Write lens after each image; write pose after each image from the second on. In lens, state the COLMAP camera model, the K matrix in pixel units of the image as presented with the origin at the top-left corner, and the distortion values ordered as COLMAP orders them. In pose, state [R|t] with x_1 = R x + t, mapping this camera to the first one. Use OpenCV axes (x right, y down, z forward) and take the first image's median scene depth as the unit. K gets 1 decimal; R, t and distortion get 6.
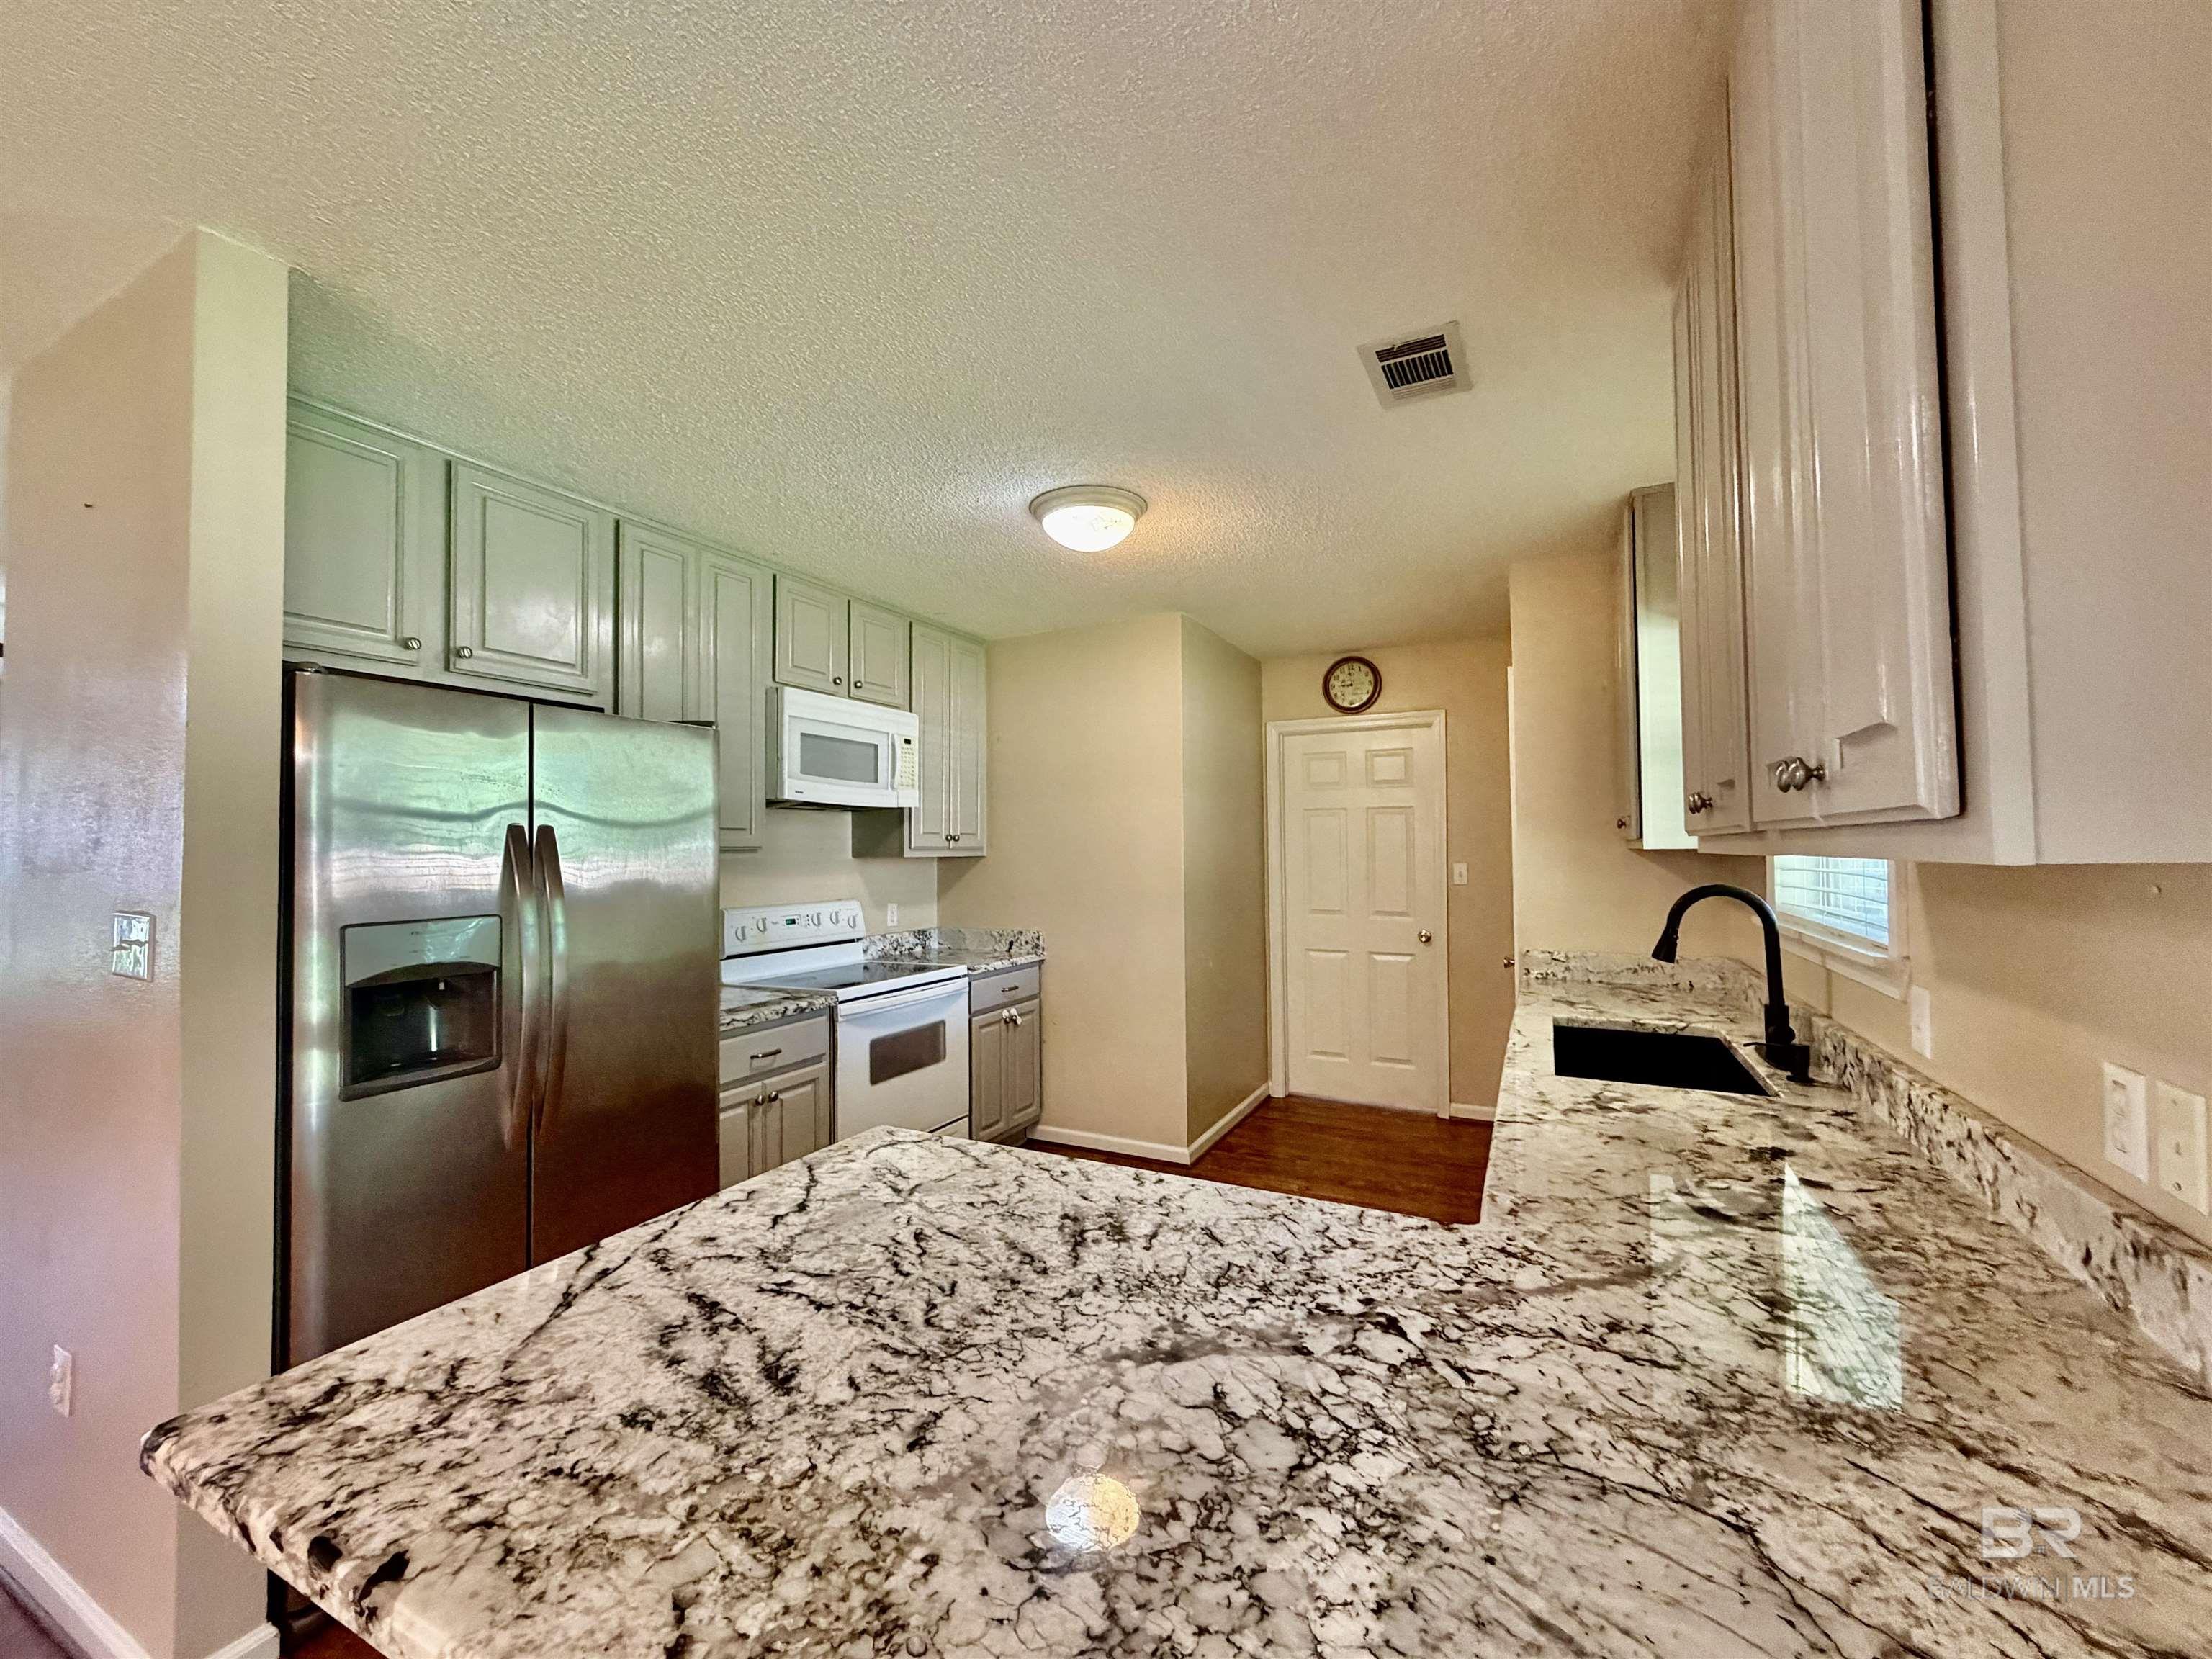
lens RADIAL K [[884.0, 0, 1095.3], [0, 884.0, 827.5], [0, 0, 1]] dist [0.001328, -0.000498]
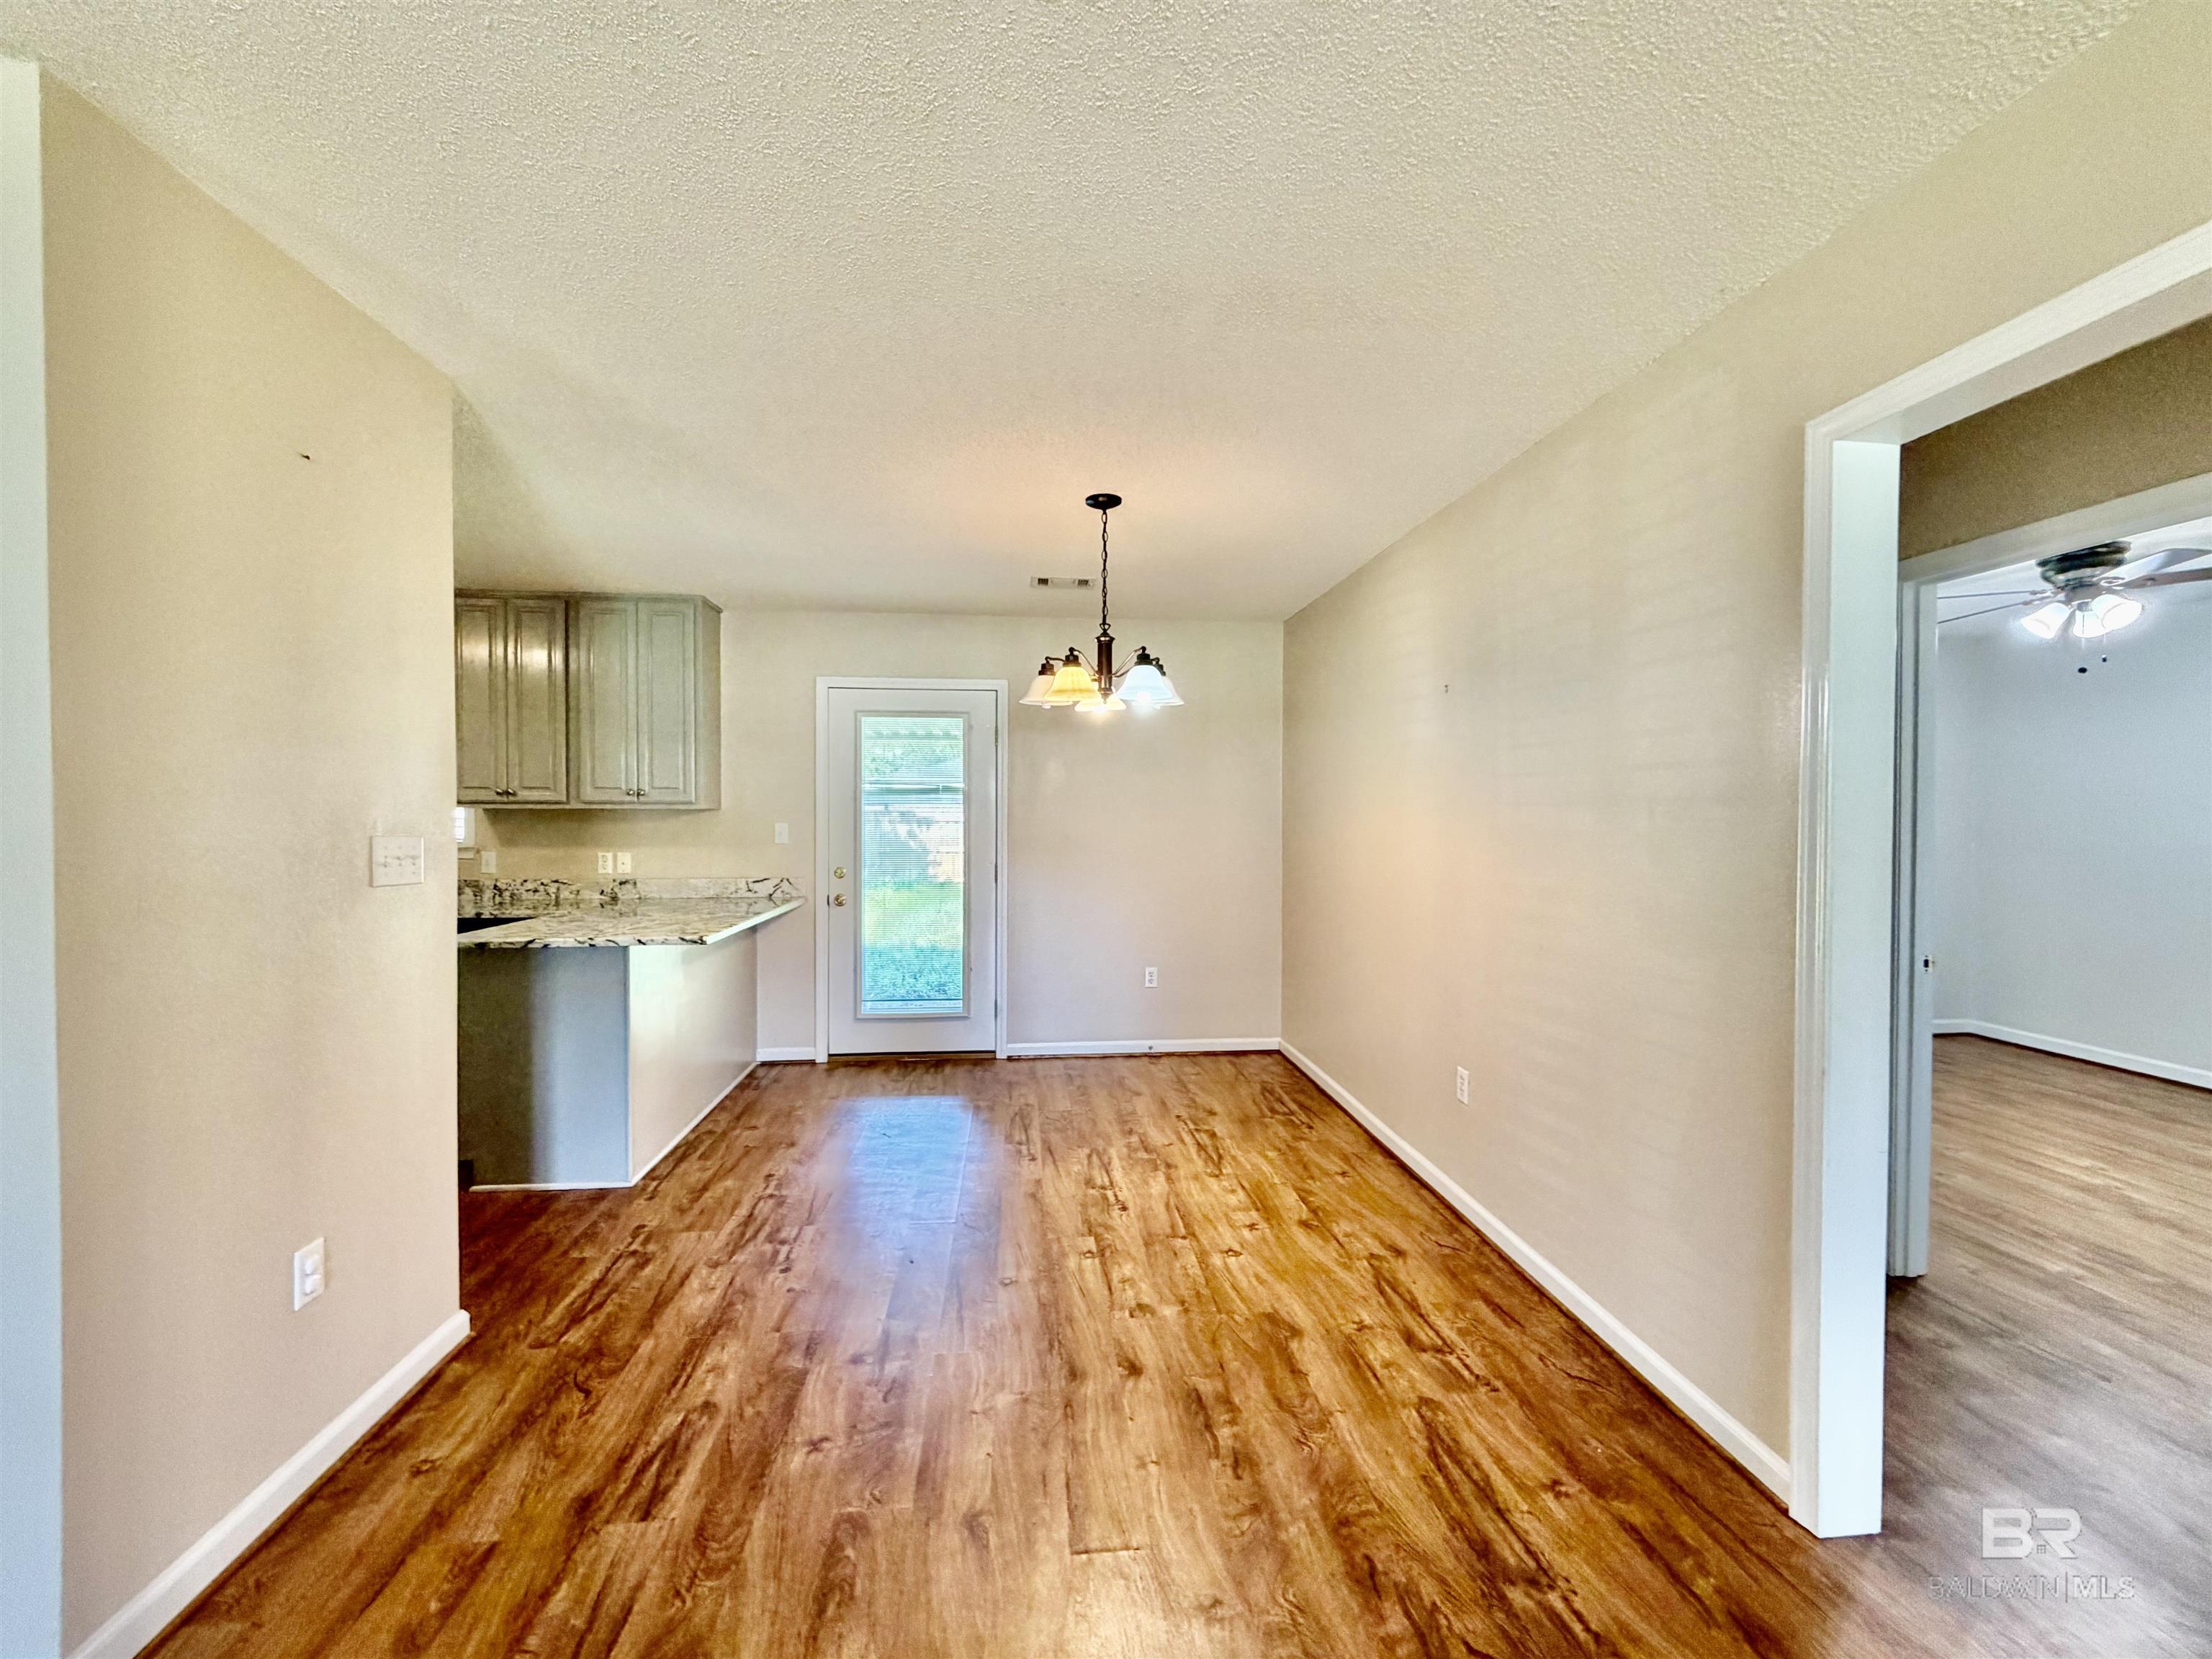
lens RADIAL K [[884.0, 0, 1100.1], [0, 884.0, 825.3], [0, 0, 1]] dist [0.001328, -0.000498]
pose [[-0.540394, -0.005824, 0.841392, -3.945167], [-0.021826, 0.999737, -0.007098, 0.081938], [-0.841129, -0.022200, -0.540379, 1.187142]]
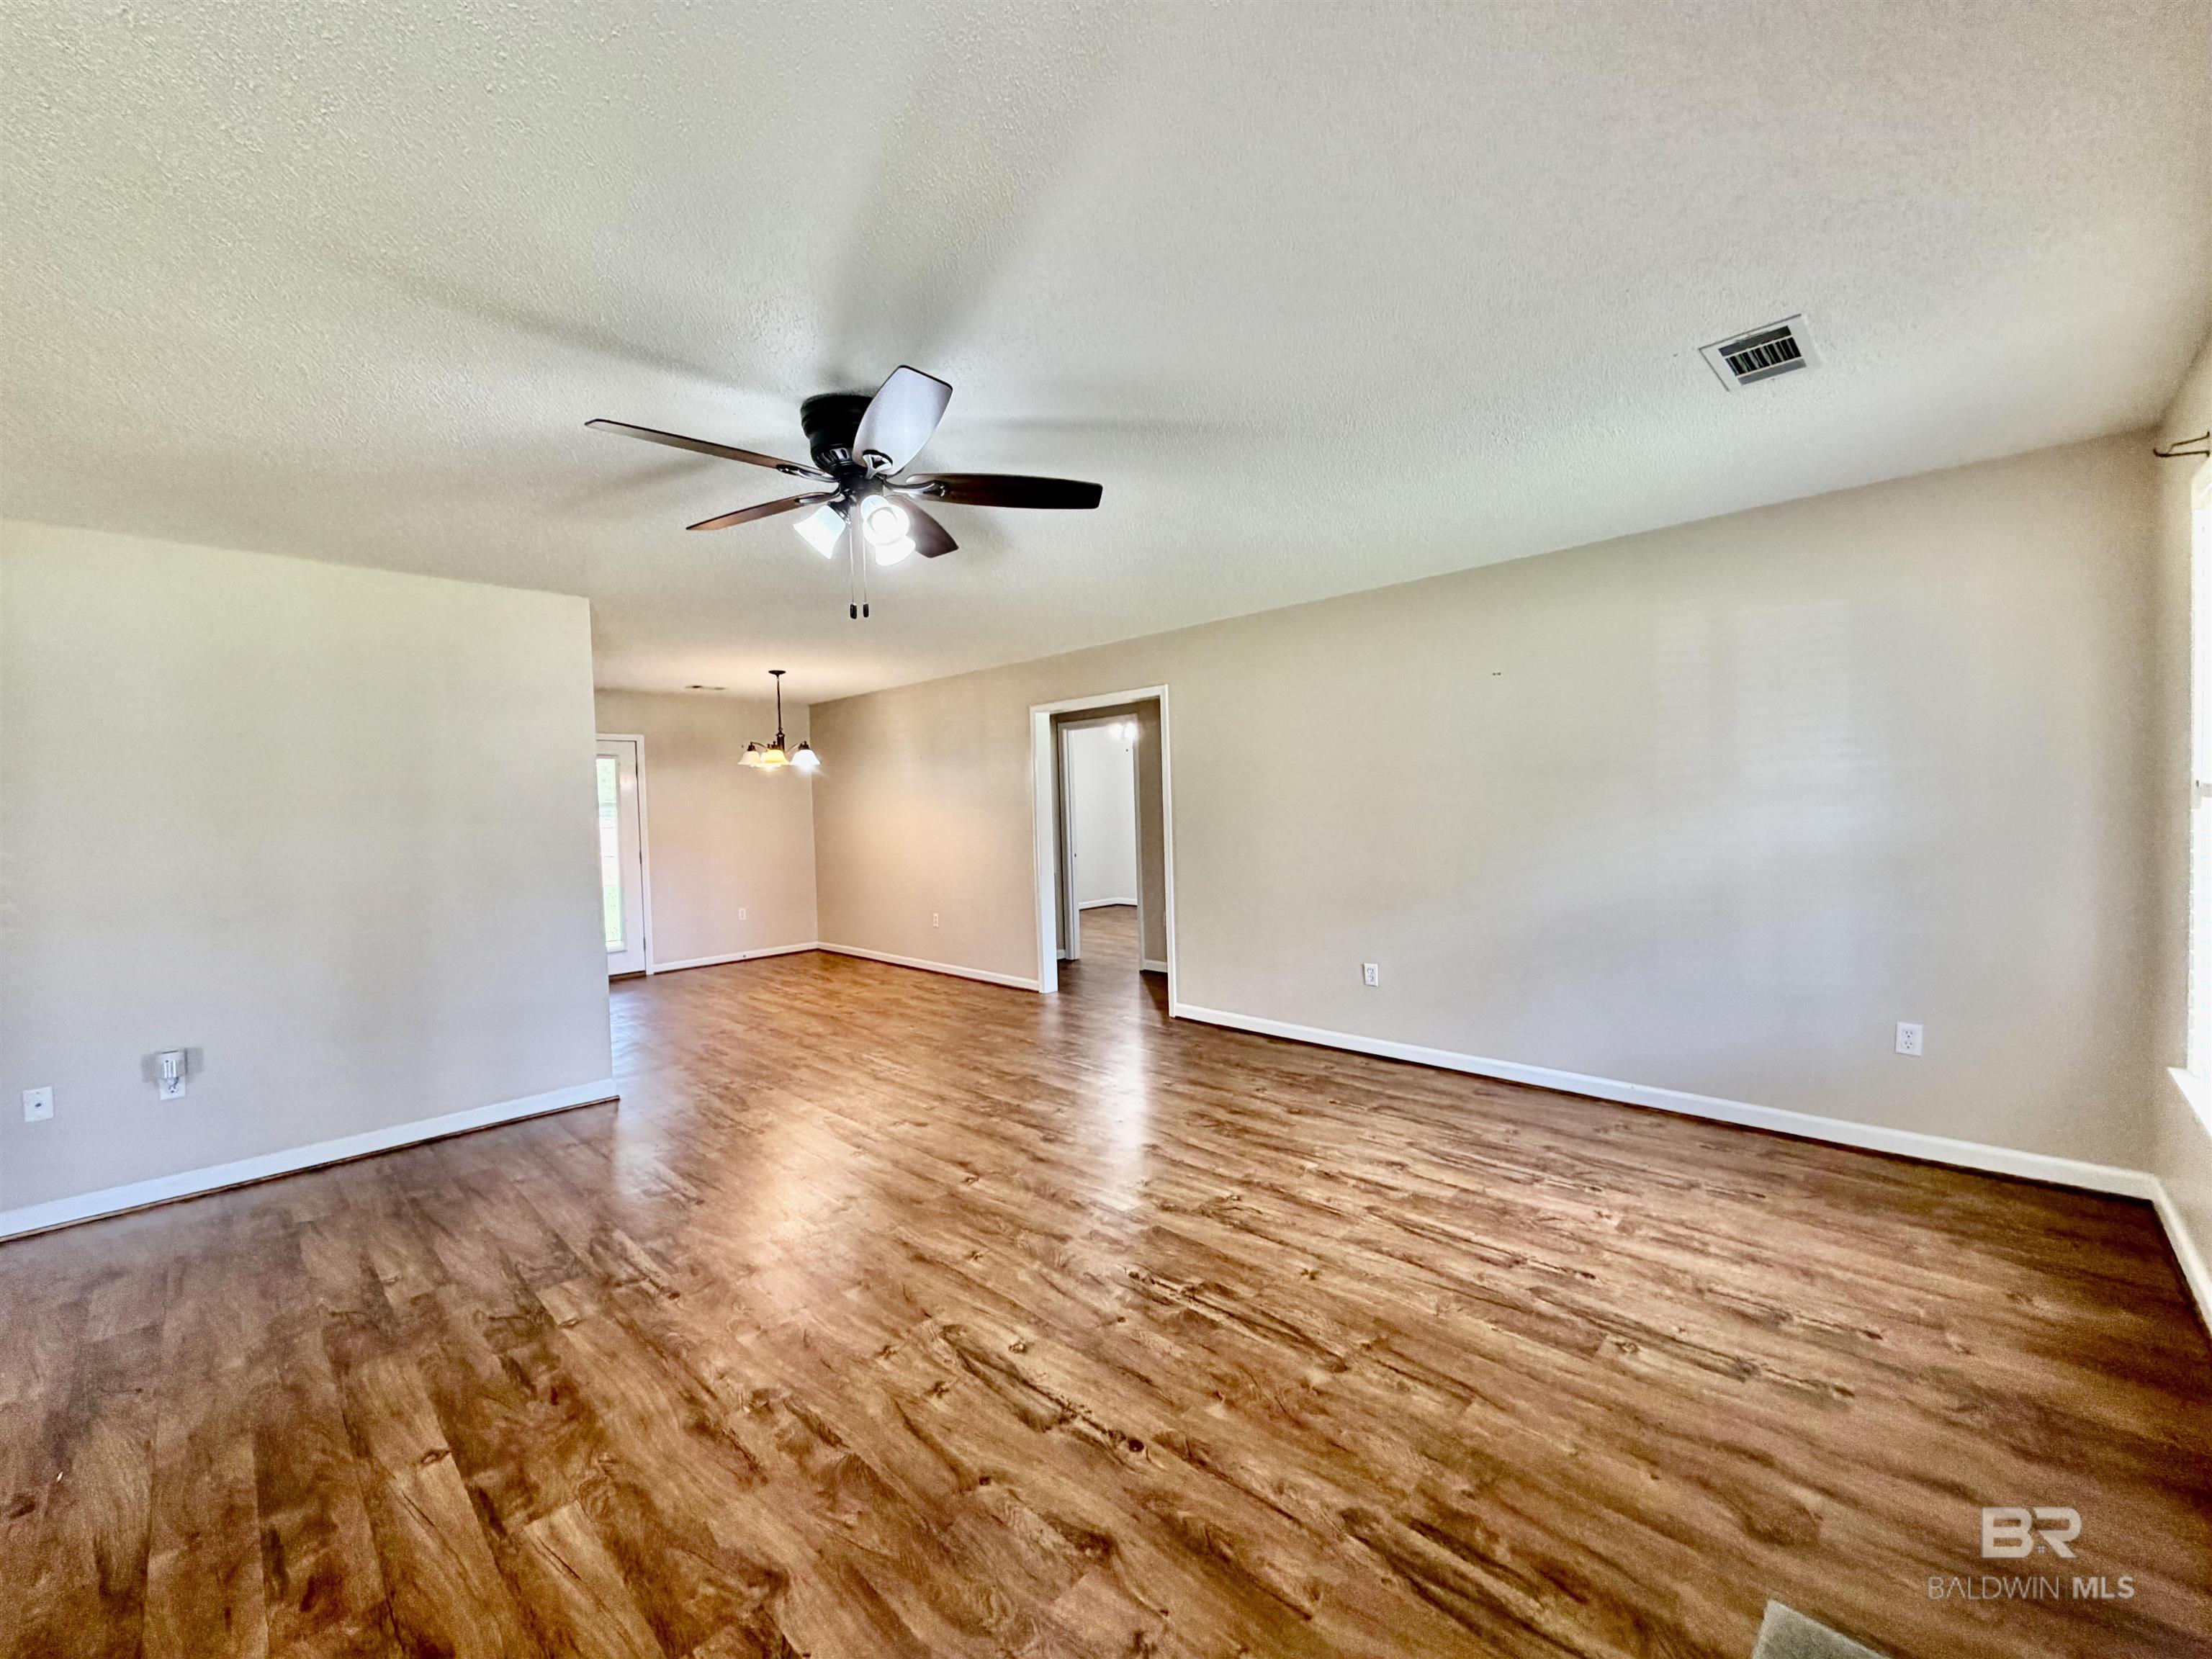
lens RADIAL K [[884.0, 0, 1105.2], [0, 884.0, 827.6], [0, 0, 1]] dist [0.001328, -0.000498]
pose [[-0.956726, 0.026887, 0.289747, -5.509409], [0.028043, 0.999607, -0.000160, 0.172116], [-0.289637, 0.007972, -0.957103, 4.919147]]
